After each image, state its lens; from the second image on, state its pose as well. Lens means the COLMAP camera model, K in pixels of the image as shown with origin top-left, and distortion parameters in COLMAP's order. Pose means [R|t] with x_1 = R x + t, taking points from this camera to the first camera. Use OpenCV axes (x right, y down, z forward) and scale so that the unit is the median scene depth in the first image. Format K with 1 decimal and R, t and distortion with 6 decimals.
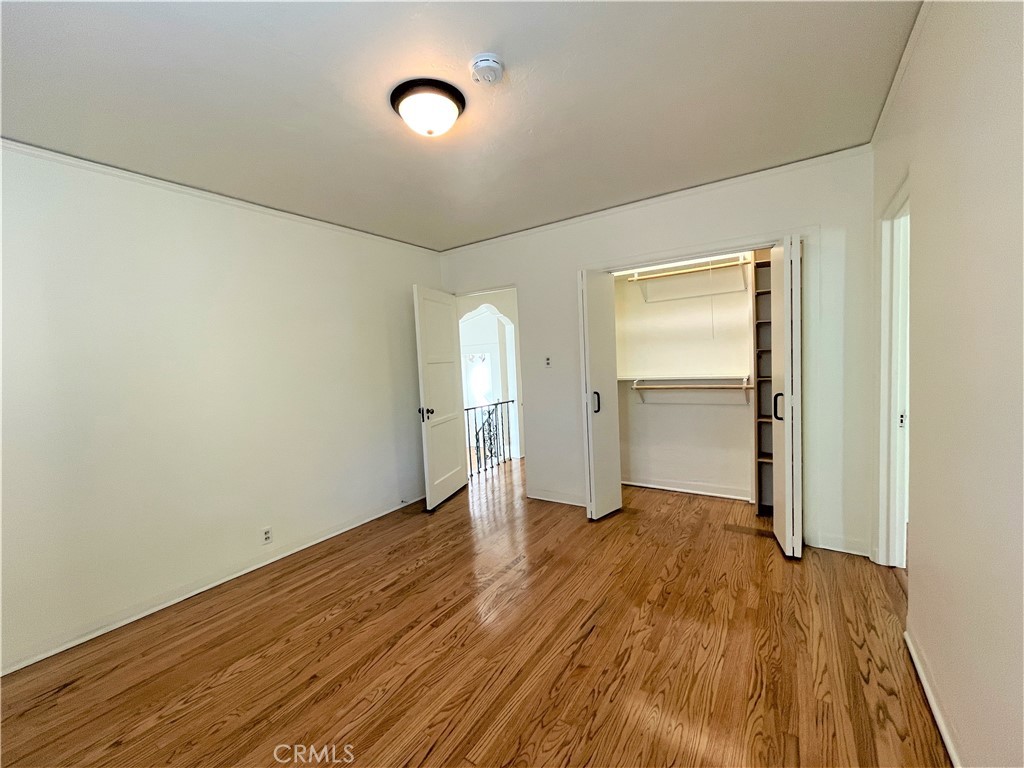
lens RADIAL K [[418.6, 0, 508.6], [0, 418.6, 387.3], [0, 0, 1]] dist [0.001751, -0.000143]
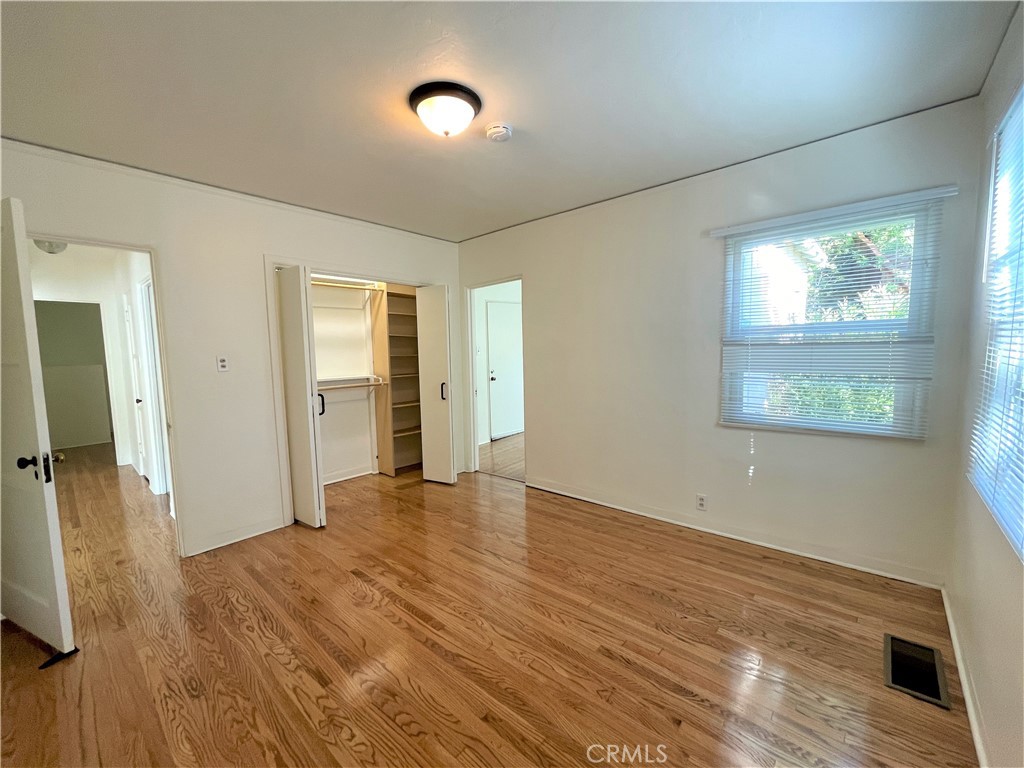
lens RADIAL K [[418.6, 0, 508.6], [0, 418.6, 387.3], [0, 0, 1]] dist [0.001751, -0.000143]
pose [[0.129313, -0.046204, 0.990527, -1.087781], [0.079493, 0.996182, 0.036090, -0.007228], [-0.988412, 0.074073, 0.132492, 0.674060]]
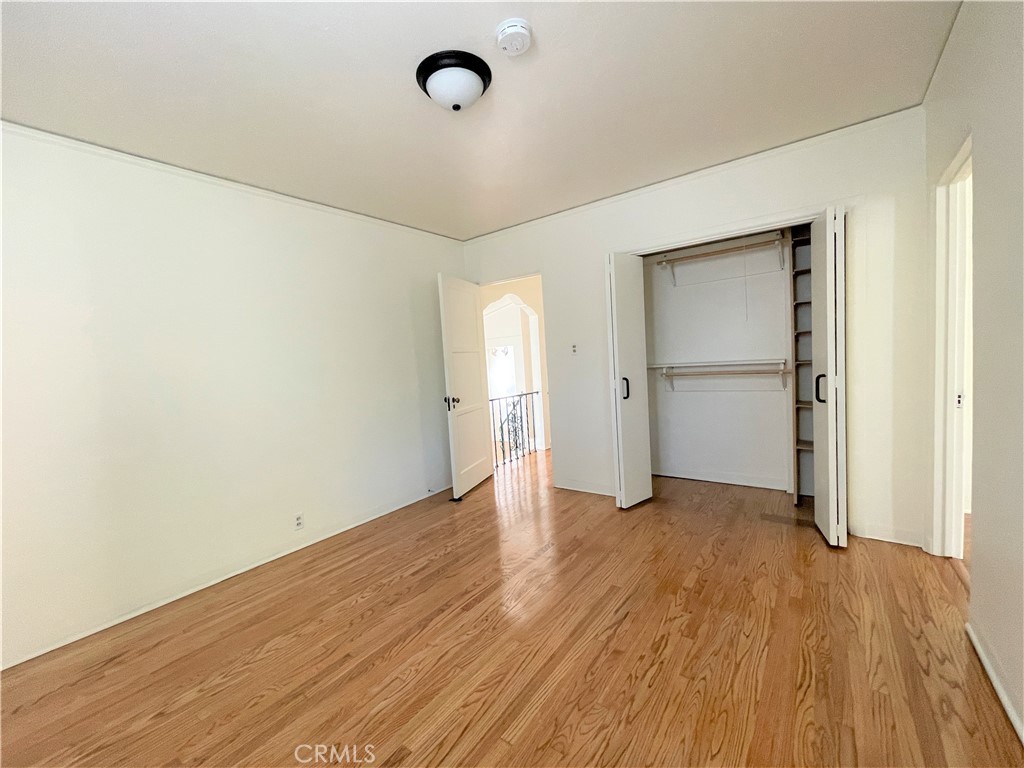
lens RADIAL K [[418.6, 0, 508.6], [0, 418.6, 387.3], [0, 0, 1]] dist [0.001751, -0.000143]
pose [[0.998656, -0.008677, -0.051103, -0.018614], [0.008987, 0.999942, 0.005854, 0.038536], [0.051049, -0.006305, 0.998676, 0.017466]]
